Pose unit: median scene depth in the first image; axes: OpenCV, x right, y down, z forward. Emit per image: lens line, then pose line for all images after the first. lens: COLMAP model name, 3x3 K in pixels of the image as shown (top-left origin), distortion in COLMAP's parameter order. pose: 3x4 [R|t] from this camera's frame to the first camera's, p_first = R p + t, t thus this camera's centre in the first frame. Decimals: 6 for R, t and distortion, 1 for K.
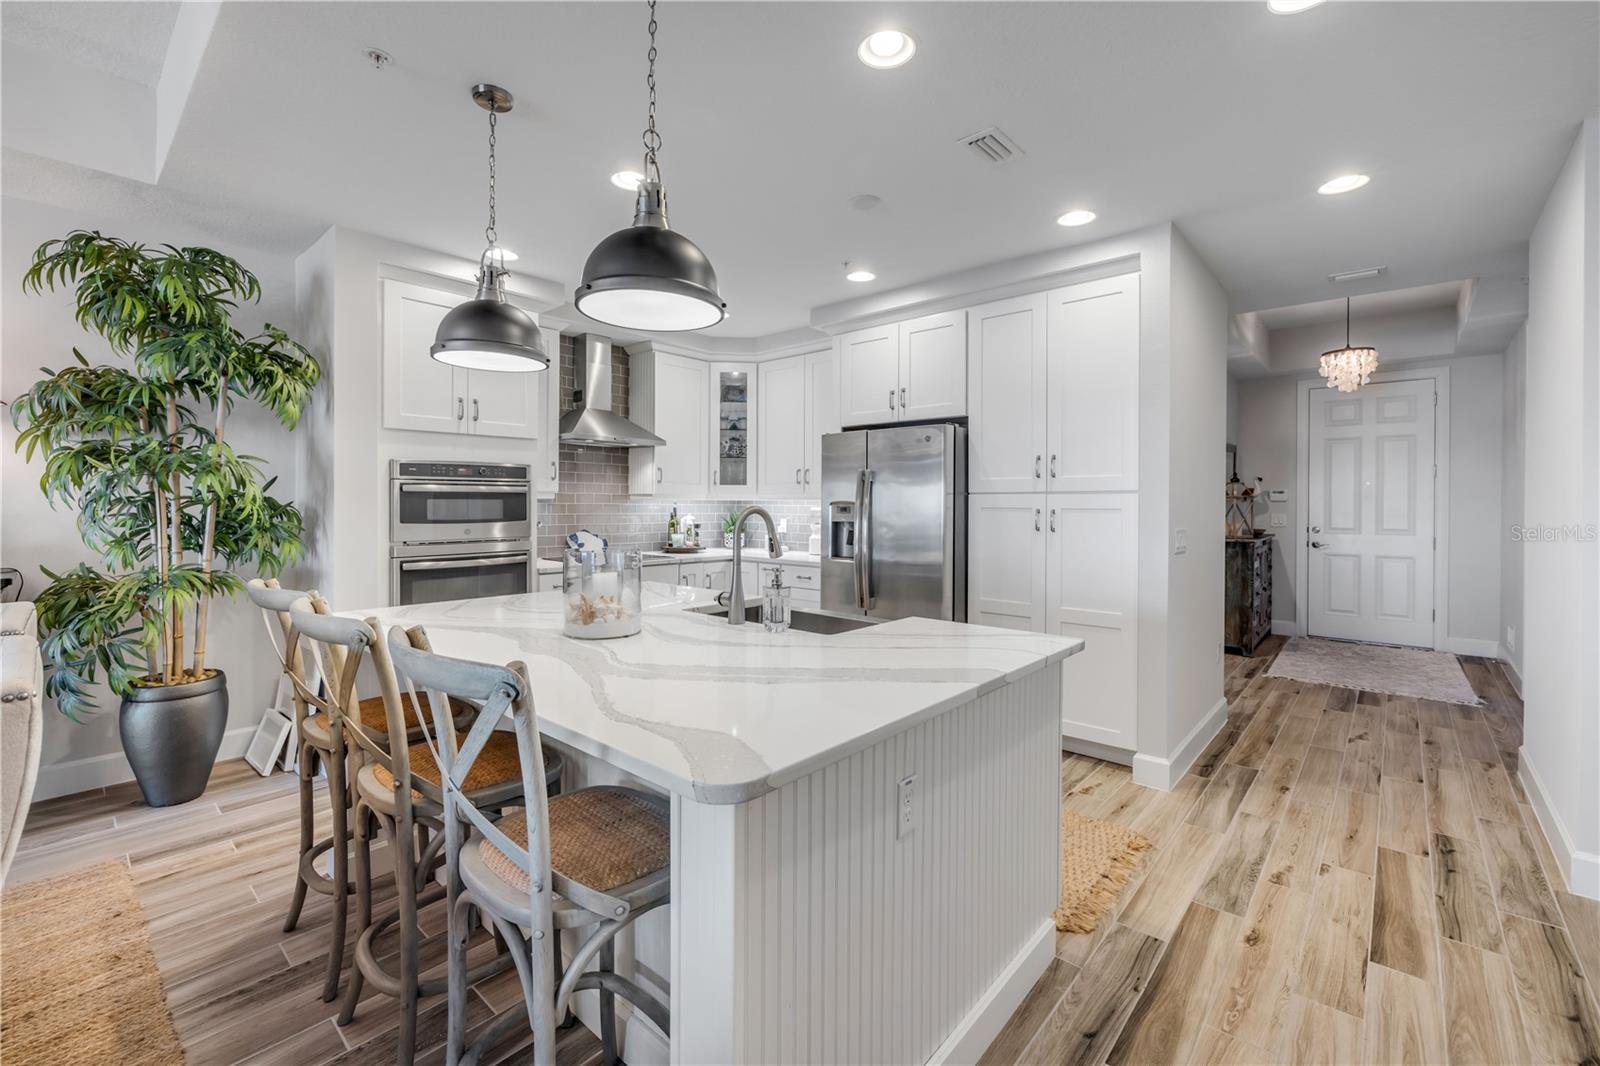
lens RADIAL K [[676.3, 0, 798.2], [0, 676.3, 506.8], [0, 0, 1]] dist [-0.003430, -0.000456]
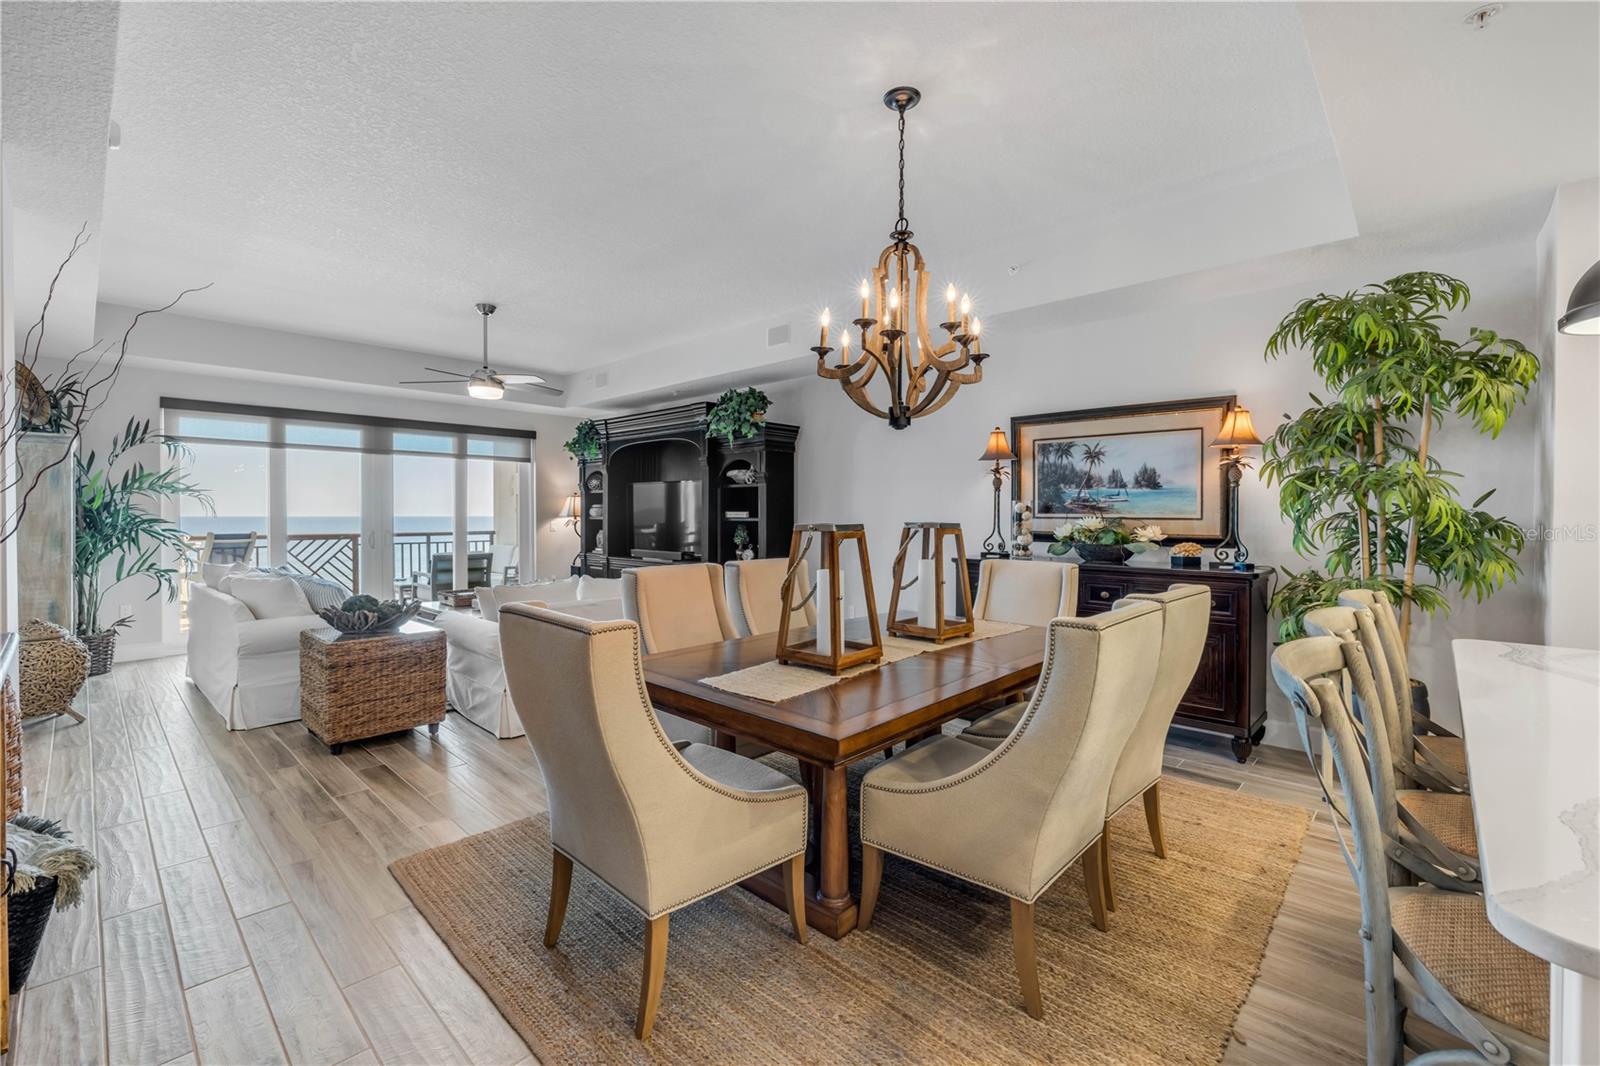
lens RADIAL K [[672.4, 0, 785.4], [0, 672.4, 525.2], [0, 0, 1]] dist [-0.001631, 0.000424]
pose [[-0.033992, 0.012911, -0.999339, 0.129915], [-0.007063, 0.999888, 0.013158, -0.001070], [0.999397, 0.007506, -0.033897, 0.051742]]
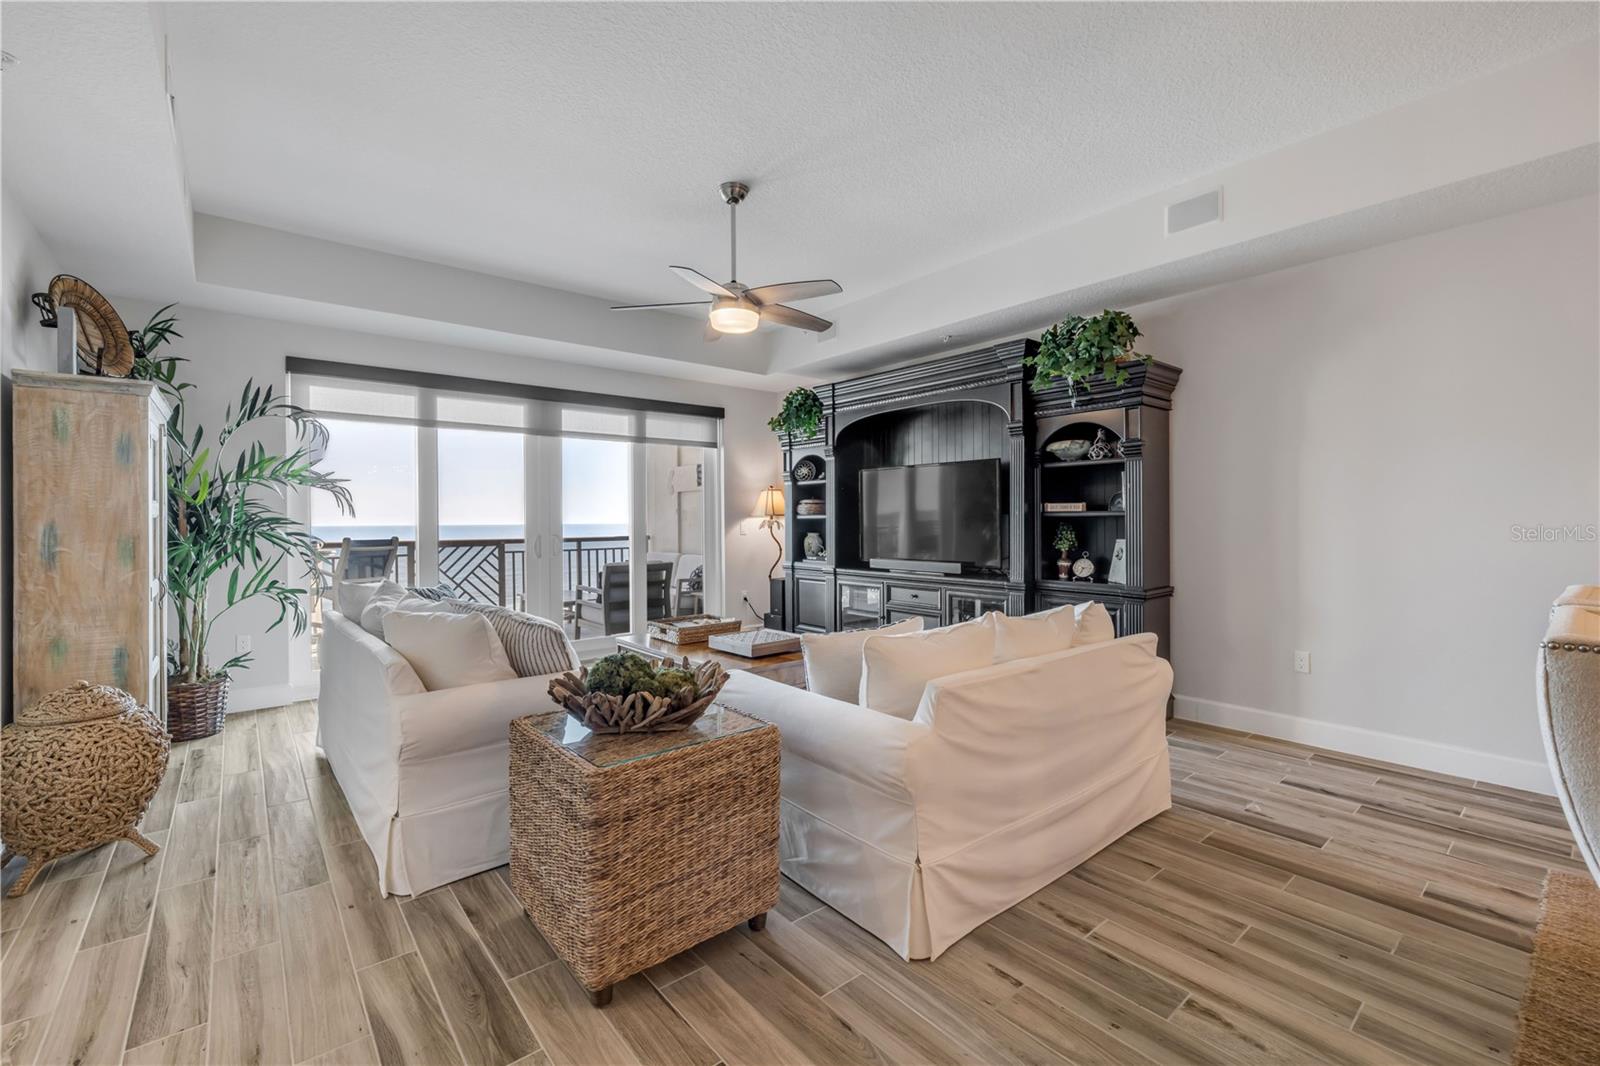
lens RADIAL K [[667.7, 0, 788.7], [0, 667.7, 526.4], [0, 0, 1]] dist [0.001224, 0.000280]
pose [[-0.153375, 0.006838, -0.988144, -0.307963], [0.000583, 0.999977, 0.006829, 0.017297], [0.988168, 0.000471, -0.153375, -0.357239]]
